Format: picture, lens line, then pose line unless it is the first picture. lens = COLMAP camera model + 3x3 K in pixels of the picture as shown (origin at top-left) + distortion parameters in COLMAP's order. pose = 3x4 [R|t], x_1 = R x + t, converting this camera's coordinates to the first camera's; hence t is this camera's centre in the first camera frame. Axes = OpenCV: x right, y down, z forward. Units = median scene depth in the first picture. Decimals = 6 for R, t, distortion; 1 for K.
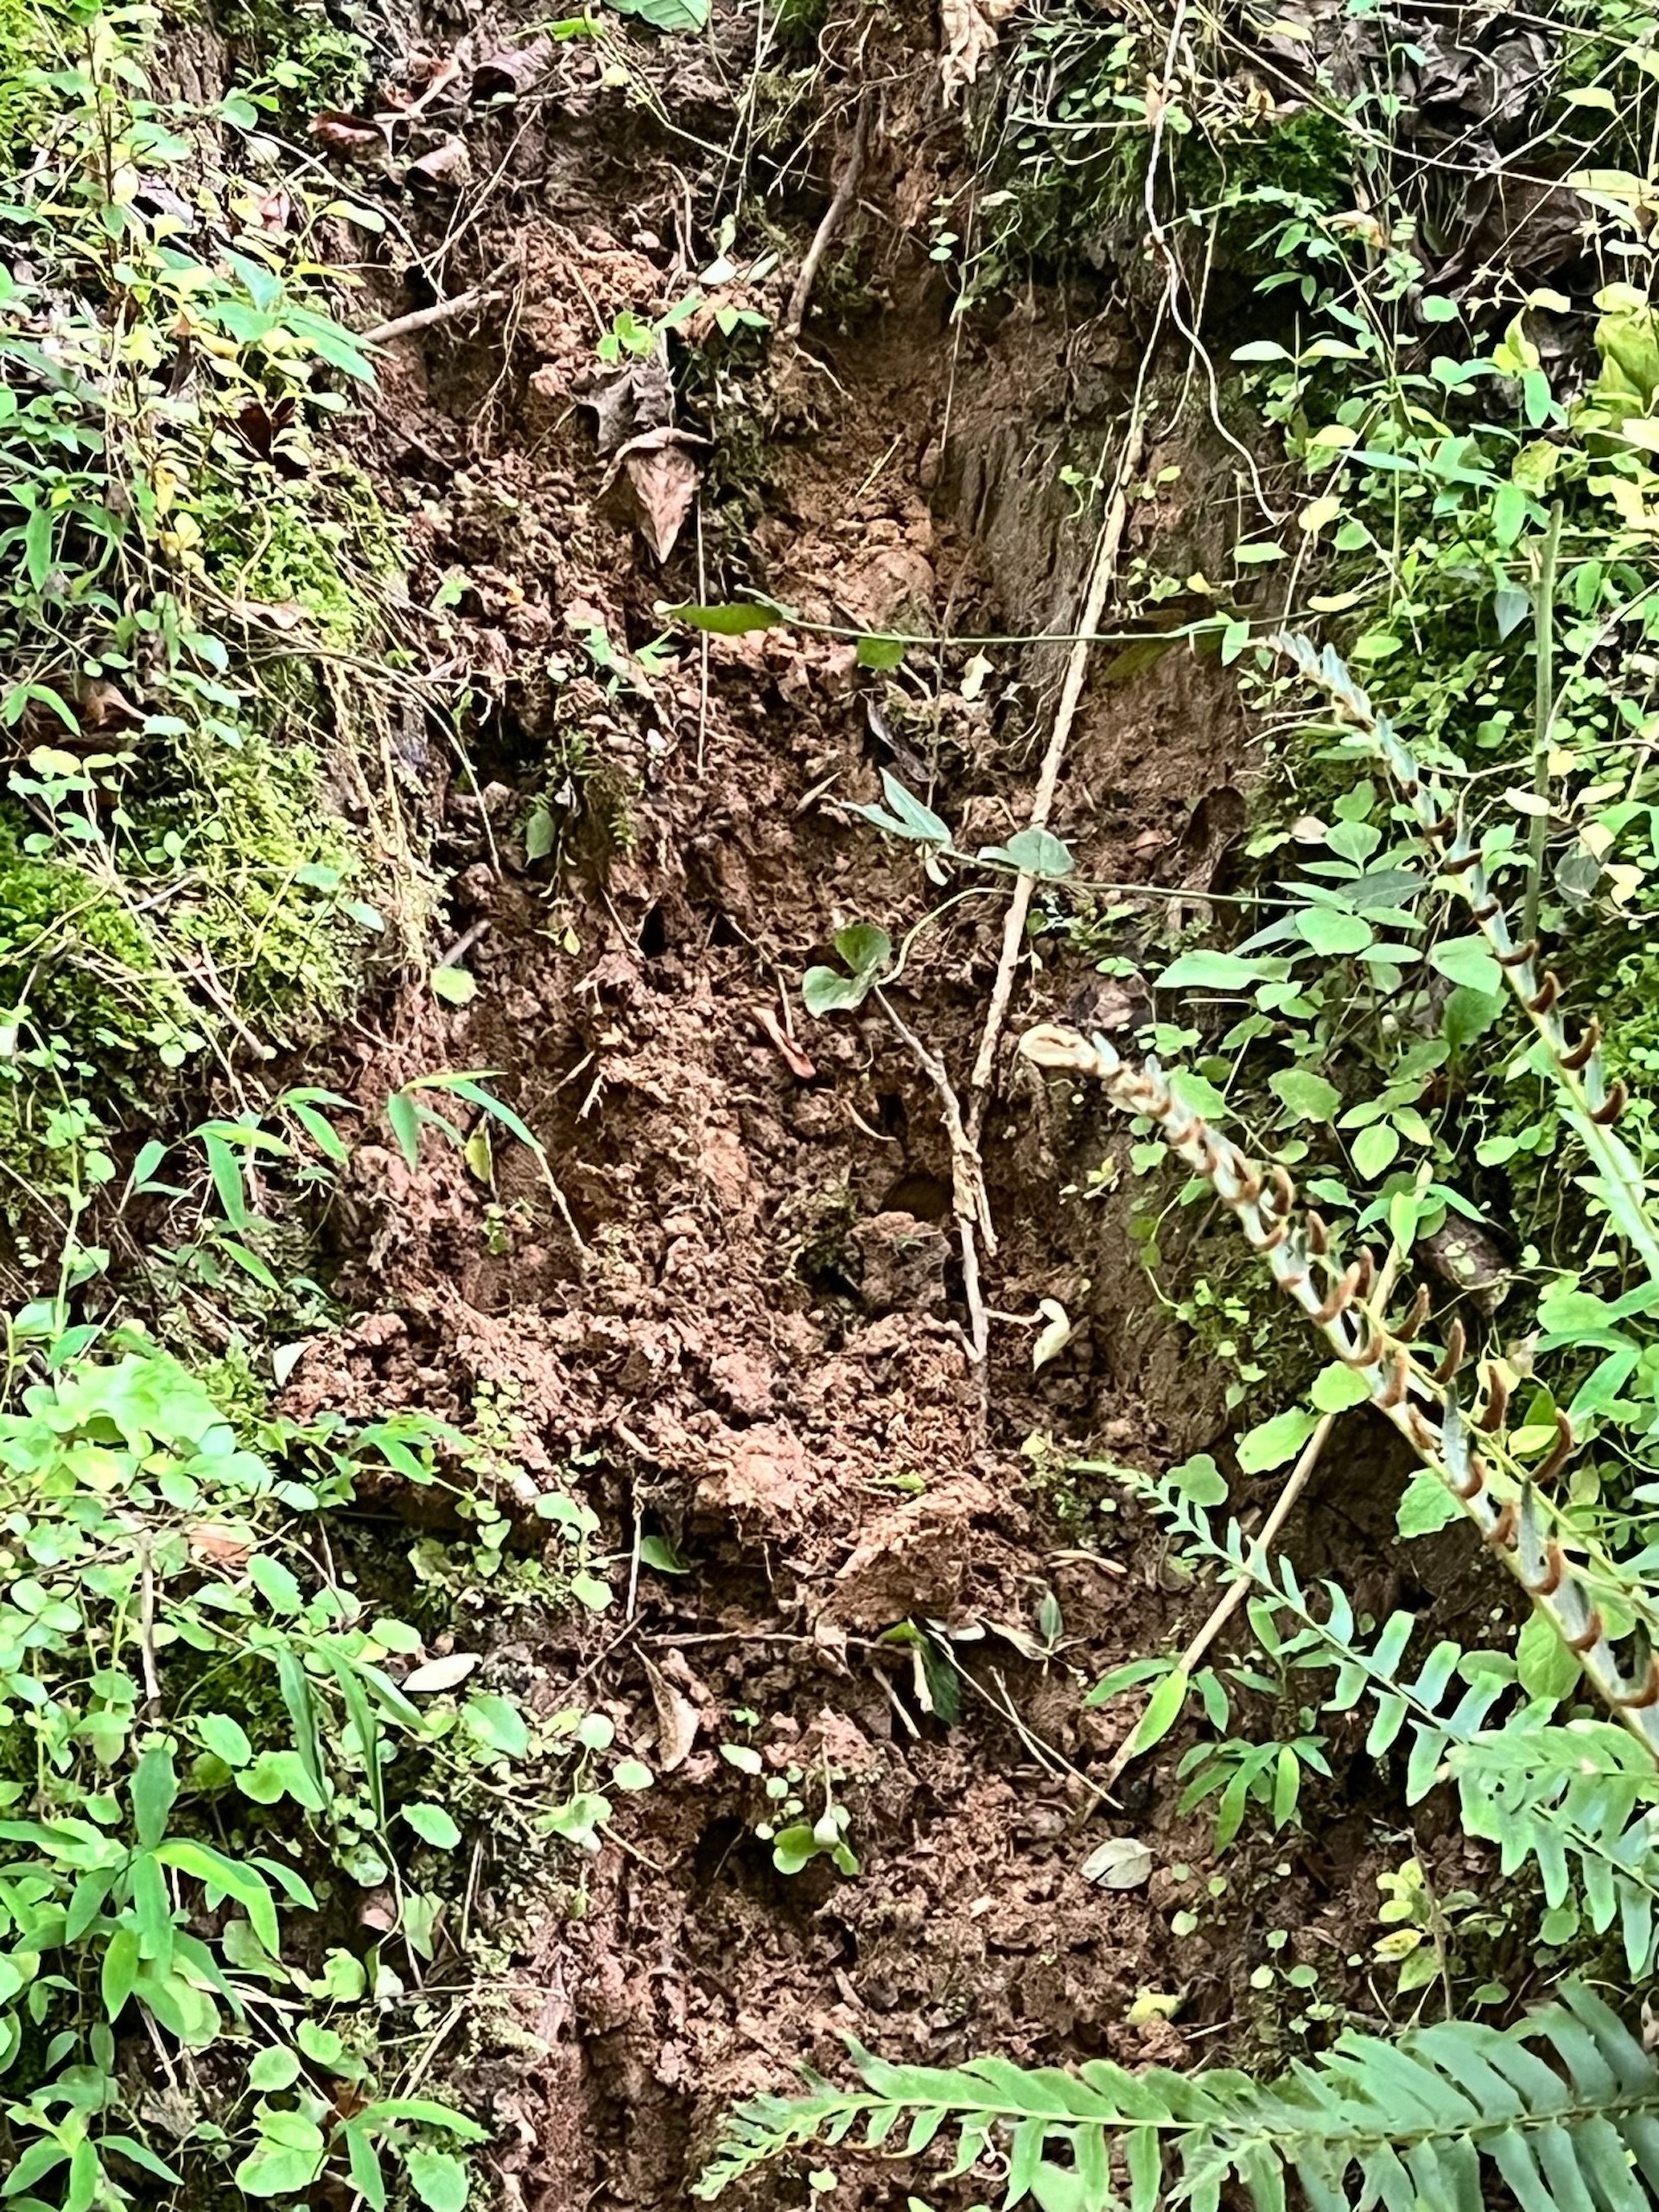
lens RADIAL K [[4918.6, 0, 832.6], [0, 4918.6, 1106.3], [0, 0, 1]] dist [0.141450, 0.000000]
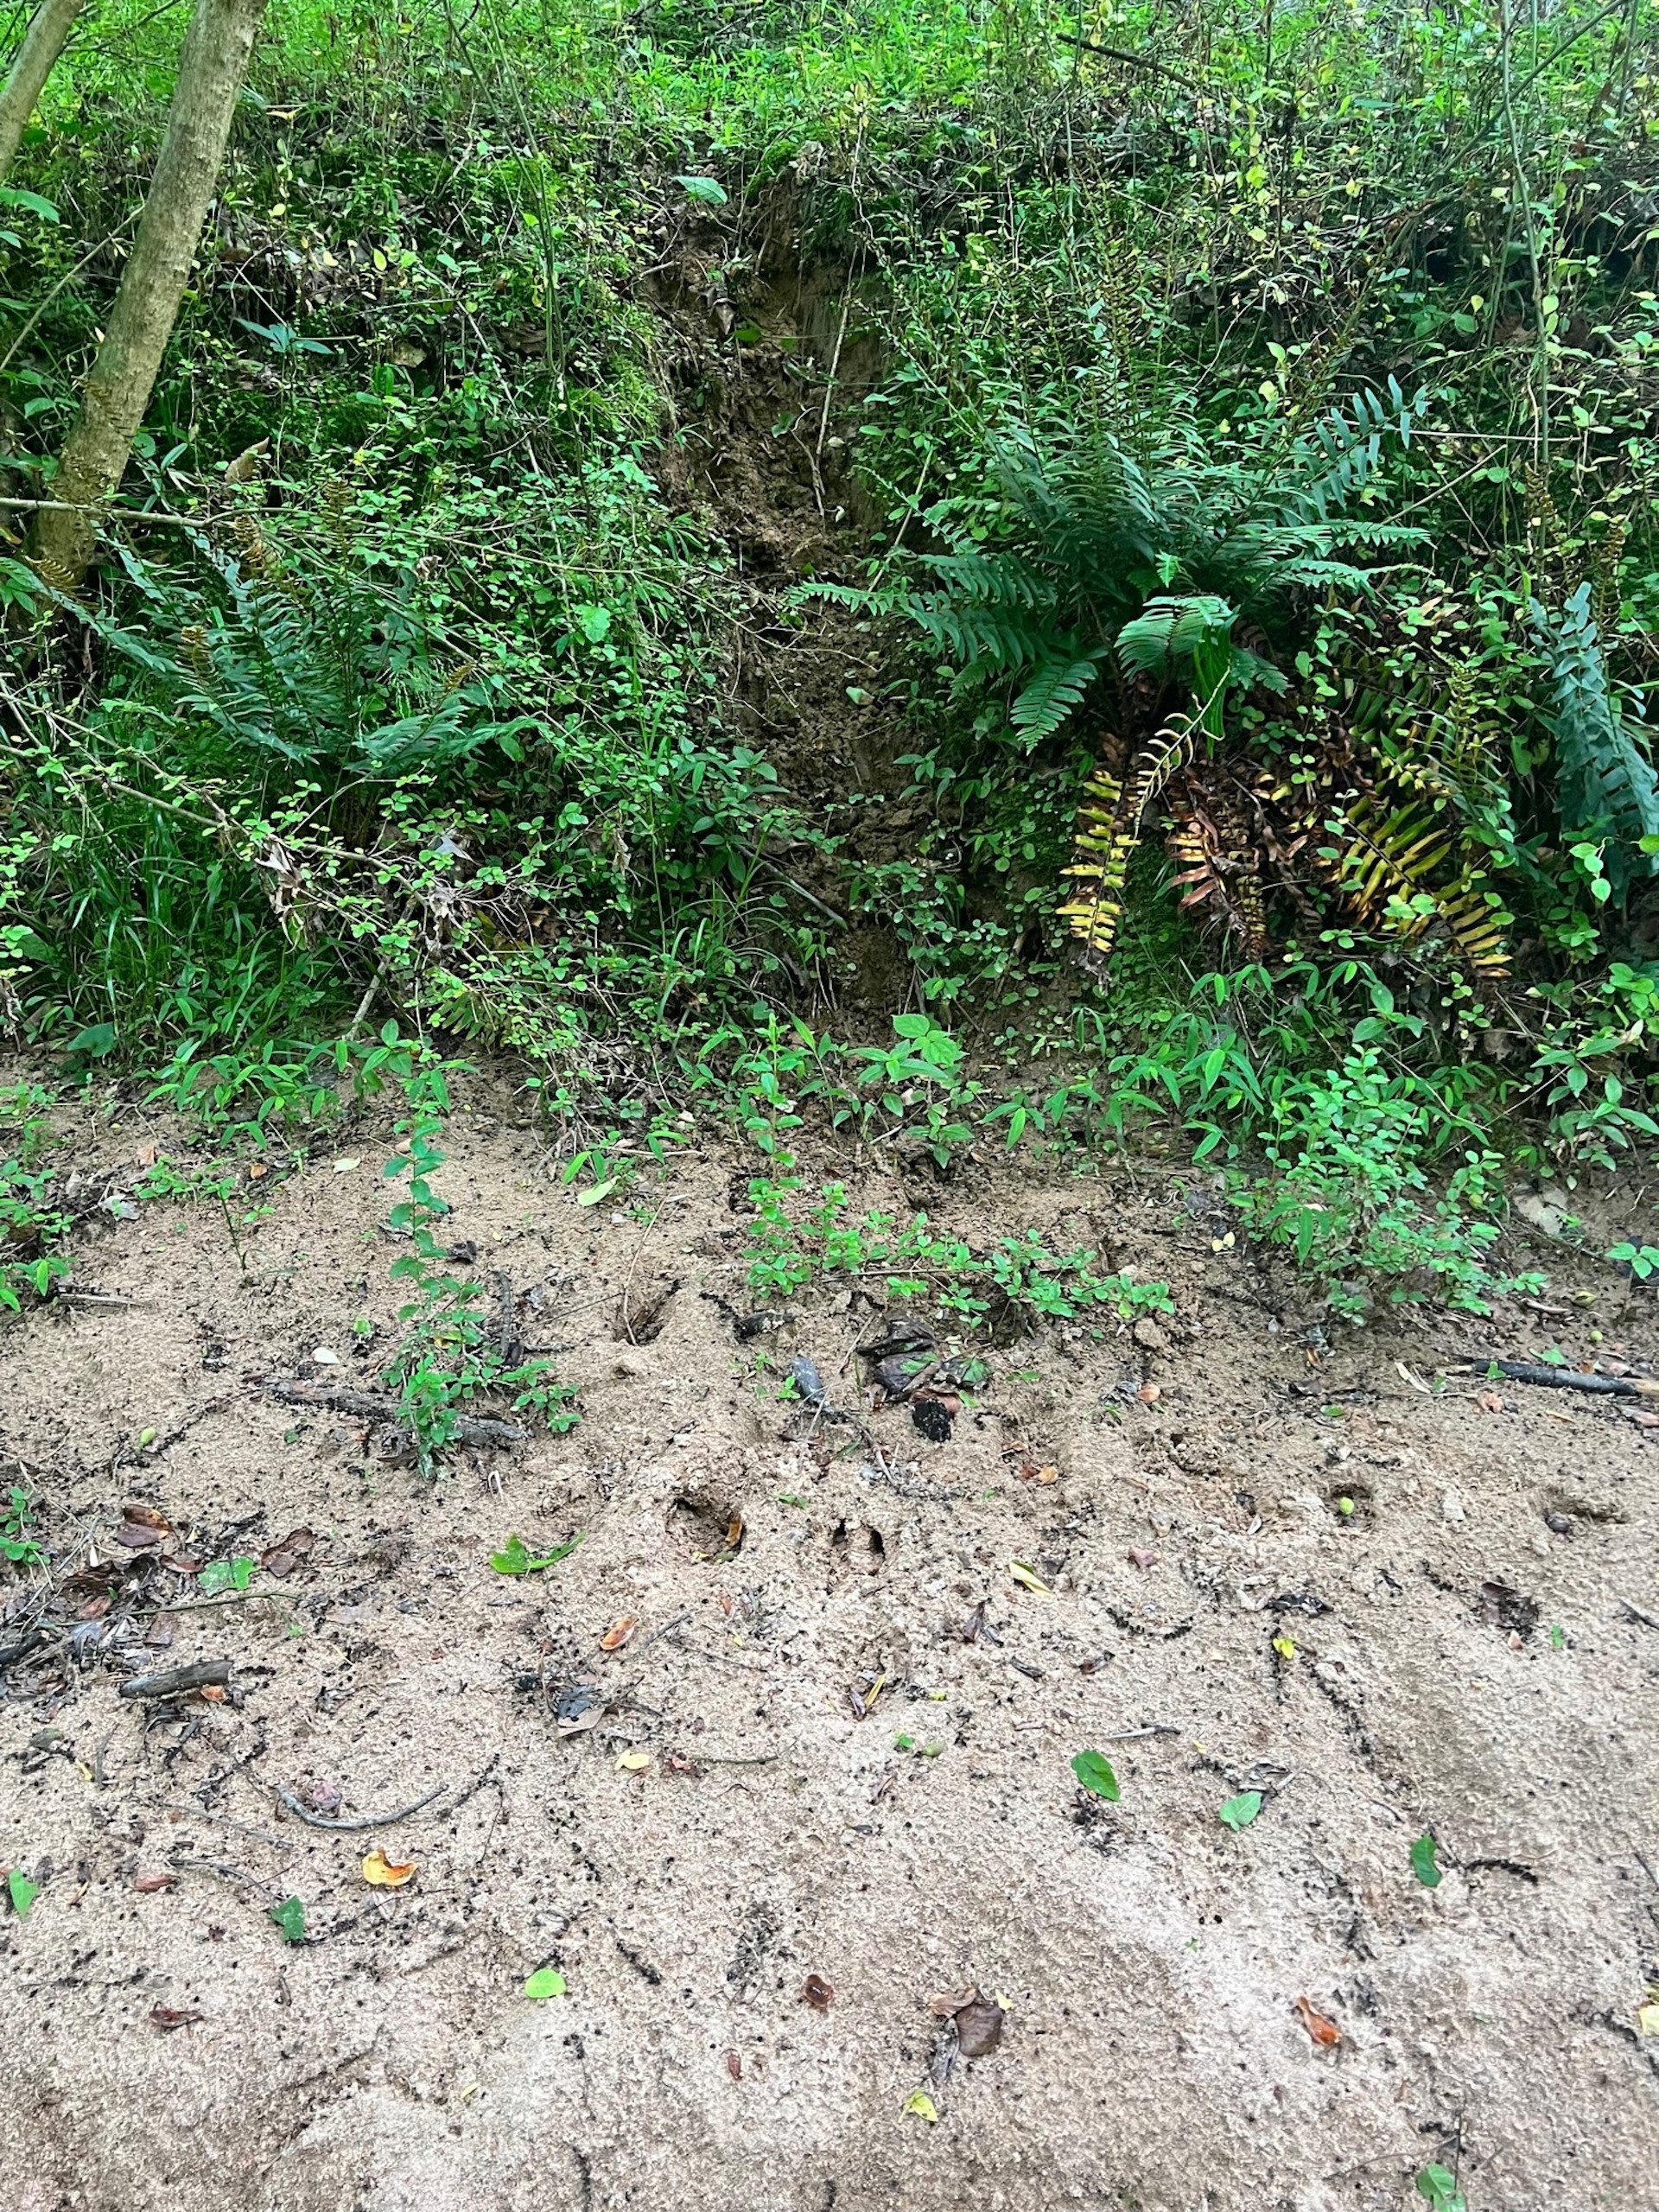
lens RADIAL K [[1669.6, 0, 820.4], [0, 1669.6, 1105.5], [0, 0, 1]] dist [0.001073, 0.000848]
pose [[0.997207, -0.053123, 0.052505, -0.064481], [0.044729, 0.987702, 0.149814, 0.302355], [-0.059818, -0.147048, 0.987319, -0.386304]]
